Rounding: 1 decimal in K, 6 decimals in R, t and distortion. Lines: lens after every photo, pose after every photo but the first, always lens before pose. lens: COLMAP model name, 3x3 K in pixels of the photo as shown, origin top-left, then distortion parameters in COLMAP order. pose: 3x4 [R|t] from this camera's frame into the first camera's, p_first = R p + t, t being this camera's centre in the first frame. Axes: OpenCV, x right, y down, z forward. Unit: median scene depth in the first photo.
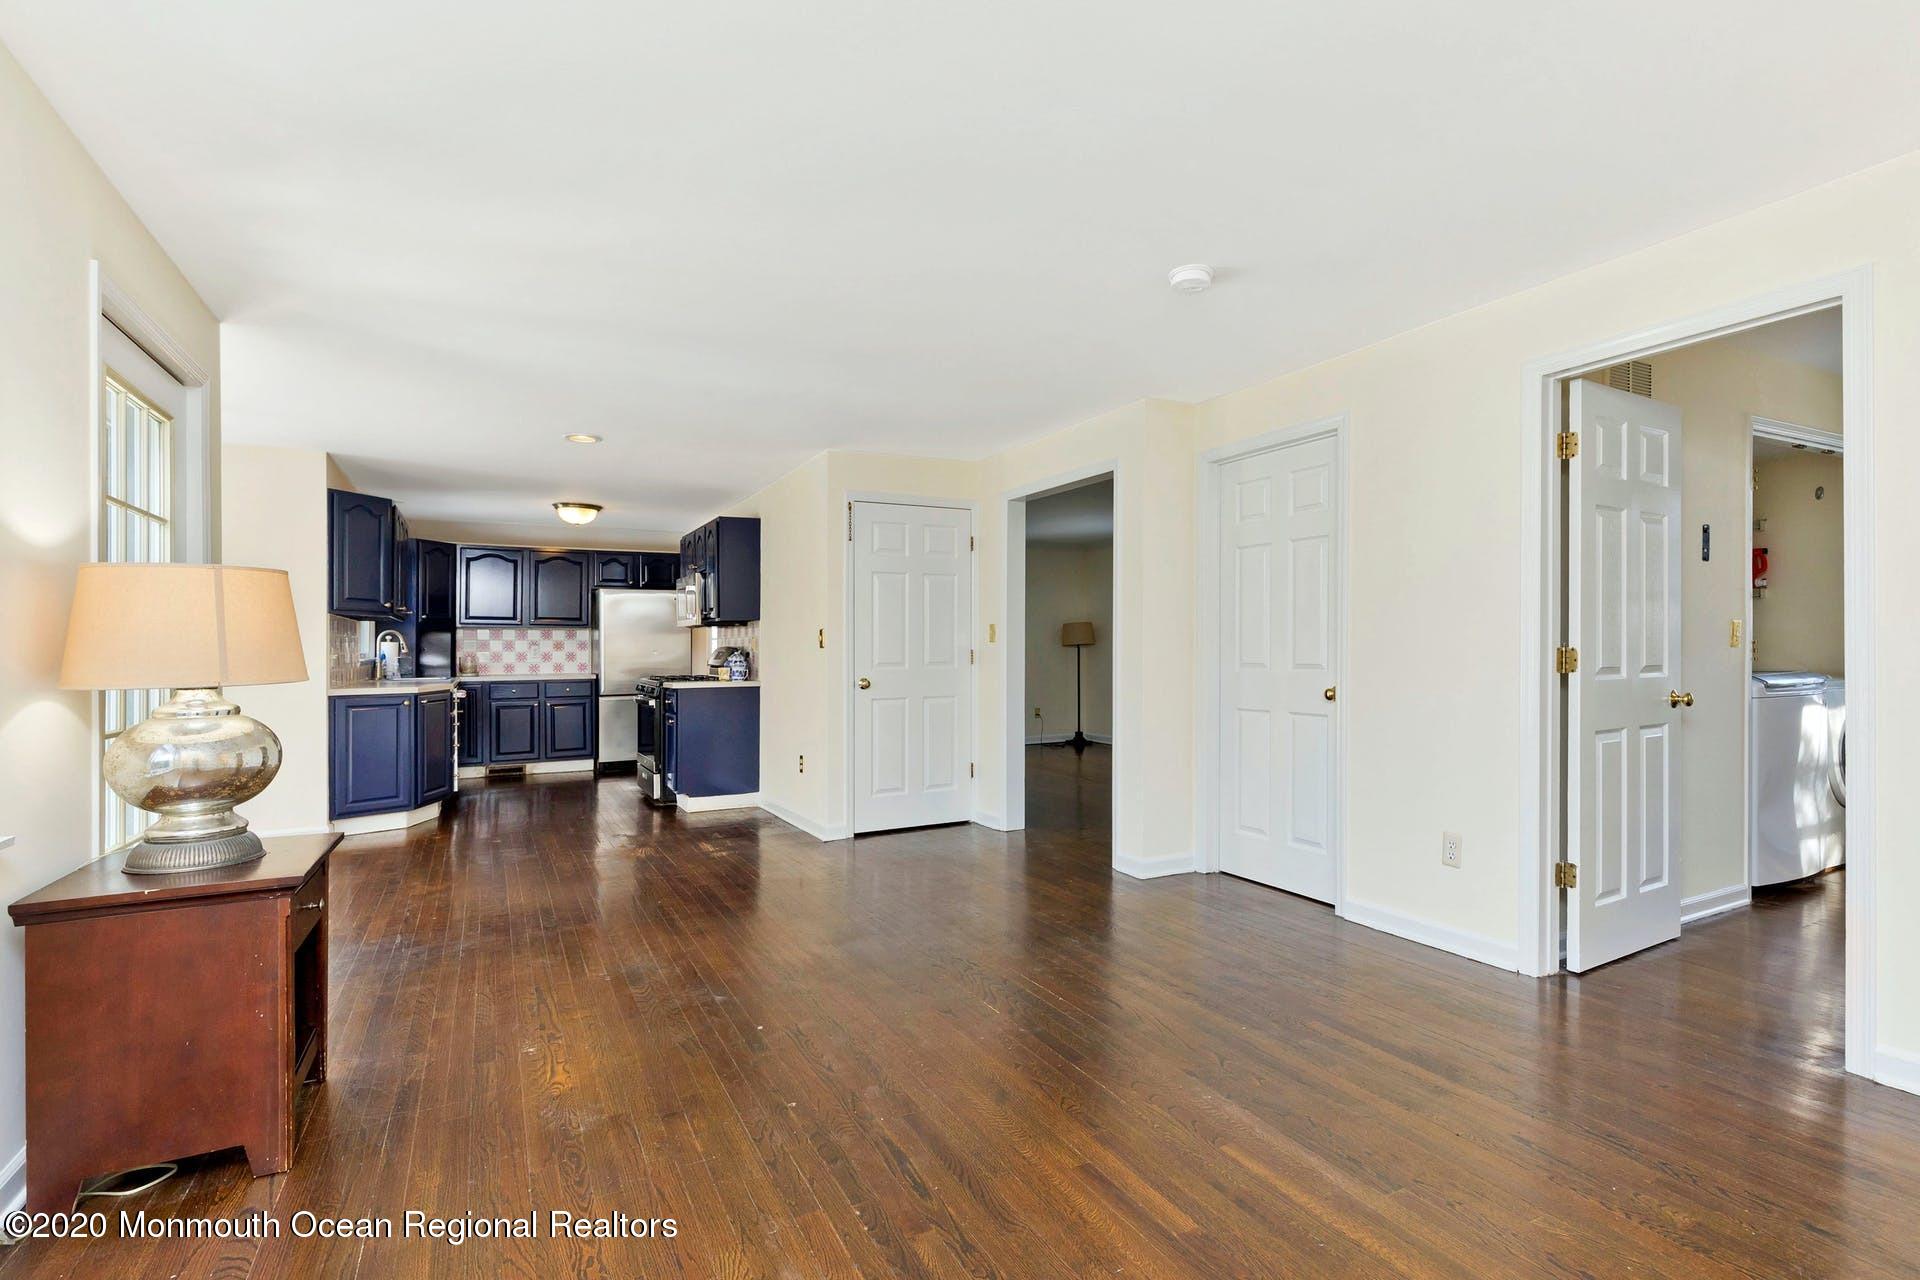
lens RADIAL K [[881.2, 0, 962.4], [0, 881.2, 650.5], [0, 0, 1]] dist [0.003892, 0.000033]
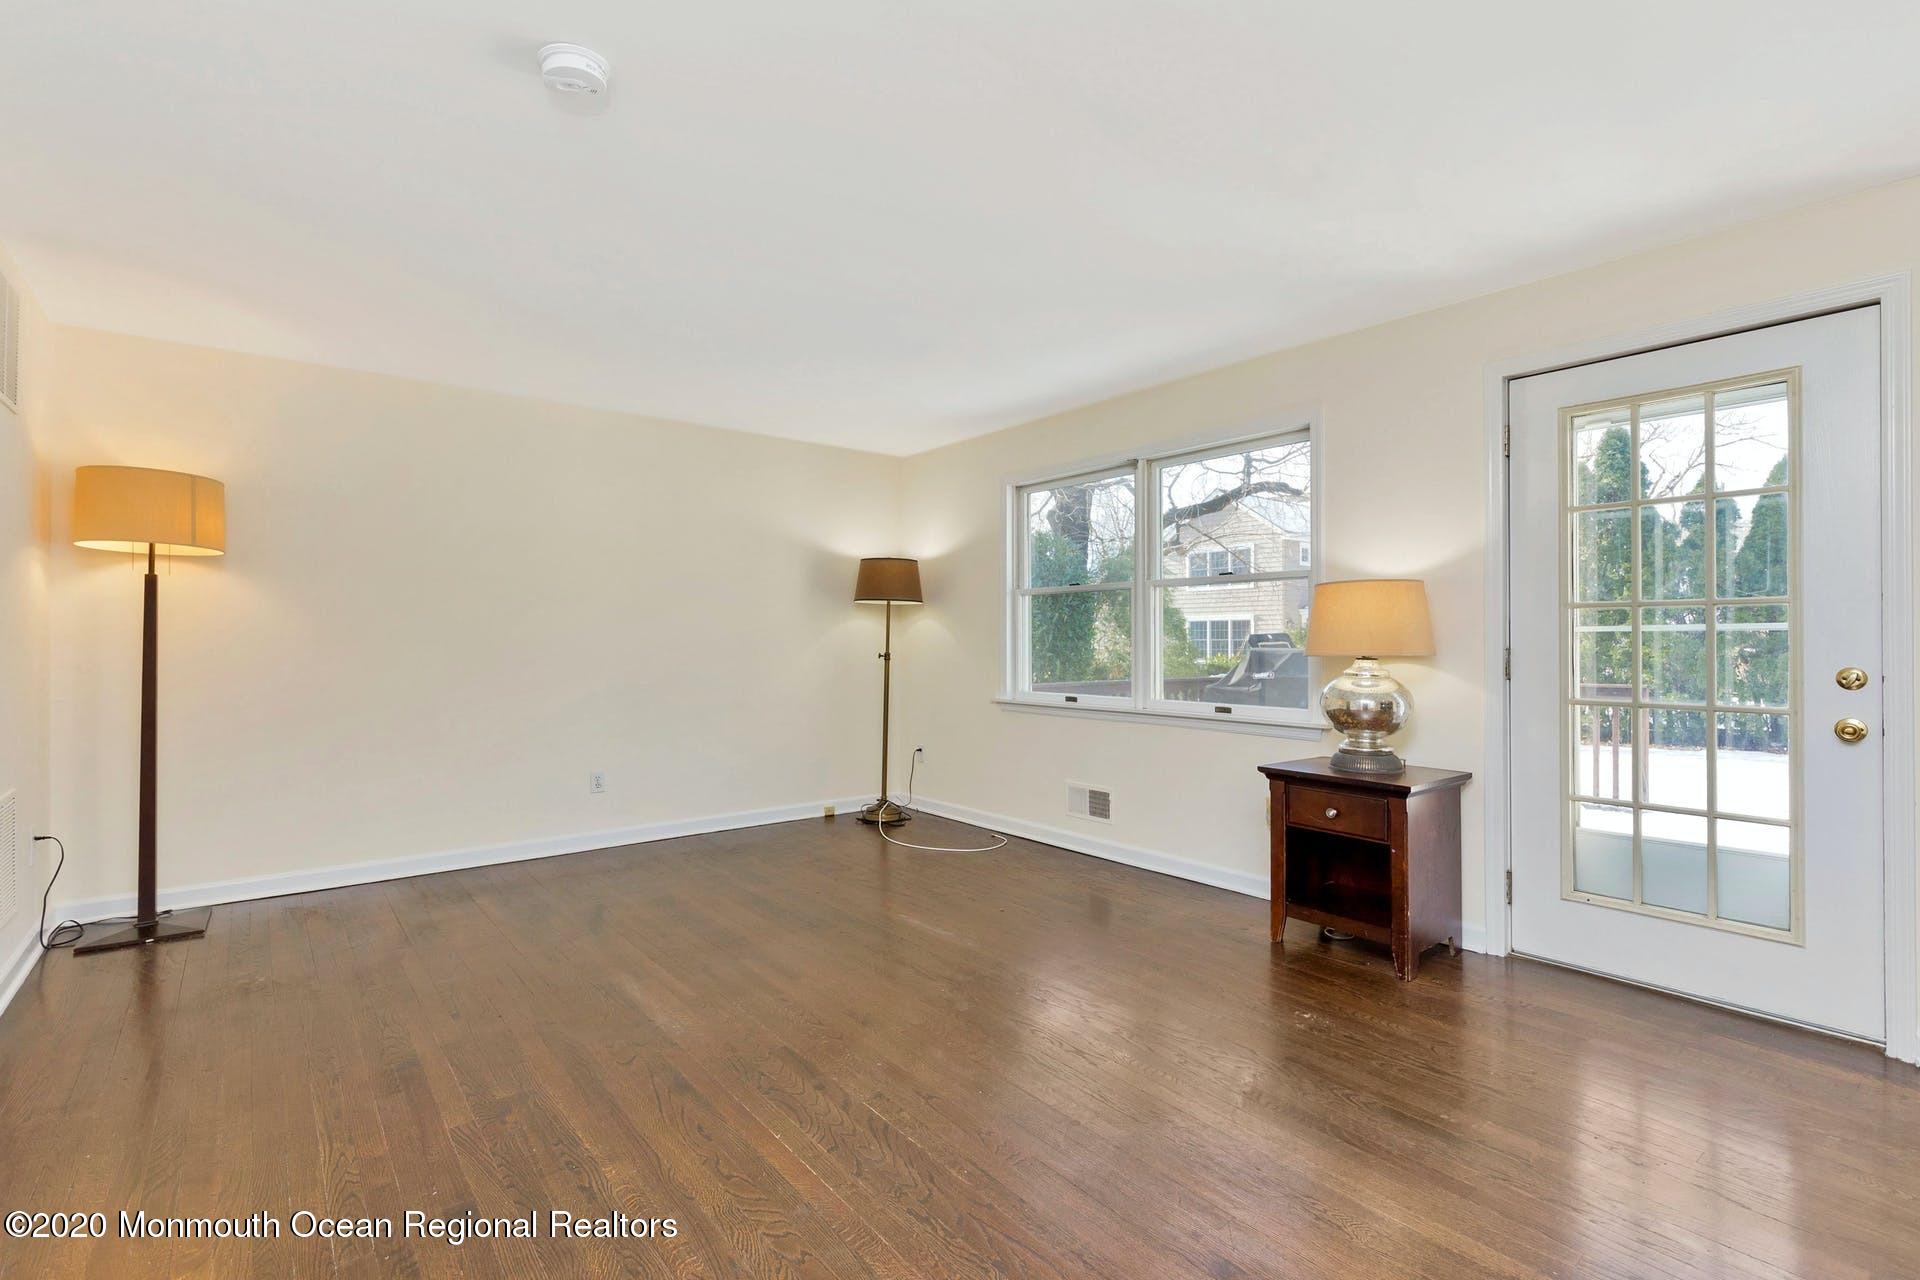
lens RADIAL K [[868.5, 0, 958.9], [0, 868.5, 637.6], [0, 0, 1]] dist [0.000513, 0.000218]
pose [[-0.982855, 0.007192, -0.184240, 0.032175], [0.007776, 0.999967, -0.002448, 0.000573], [0.184217, -0.003838, -0.982878, 0.596417]]
